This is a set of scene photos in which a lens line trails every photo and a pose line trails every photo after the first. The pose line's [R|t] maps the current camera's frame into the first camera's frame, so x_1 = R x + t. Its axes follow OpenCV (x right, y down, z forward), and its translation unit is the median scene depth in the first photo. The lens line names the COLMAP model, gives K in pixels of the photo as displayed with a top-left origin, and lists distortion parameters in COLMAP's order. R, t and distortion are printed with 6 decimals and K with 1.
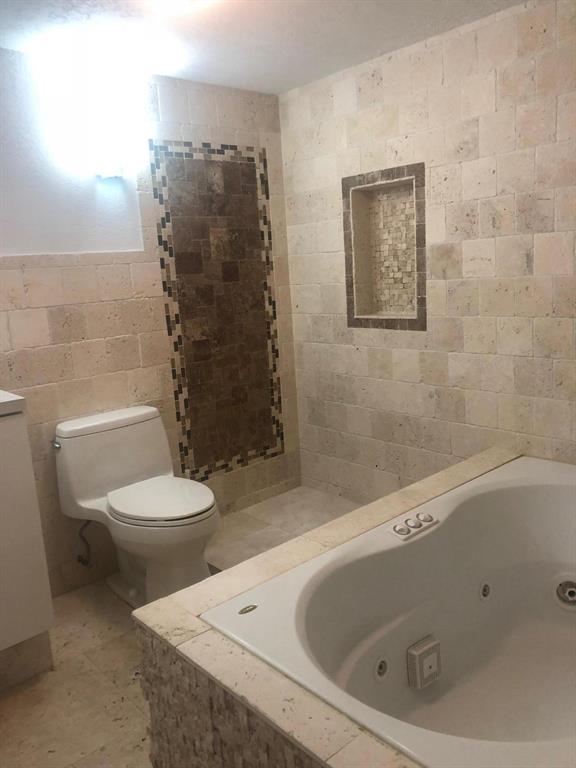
lens RADIAL K [[631.8, 0, 287.8], [0, 631.8, 385.9], [0, 0, 1]] dist [0.004004, -0.033618]
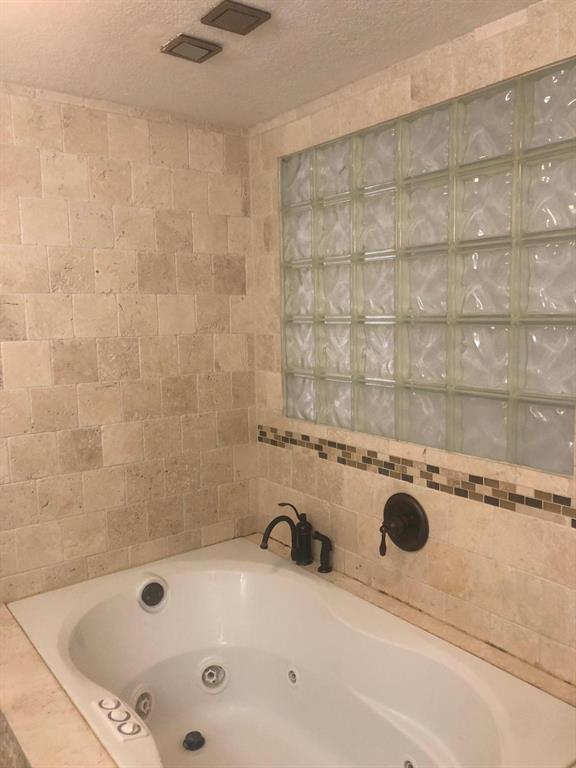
lens RADIAL K [[631.8, 0, 287.7], [0, 631.8, 380.5], [0, 0, 1]] dist [0.004004, -0.033618]
pose [[0.069590, -0.044336, 0.996590, -0.453731], [0.198306, 0.979689, 0.029737, -0.139742], [-0.977667, 0.195560, 0.076969, 0.572379]]
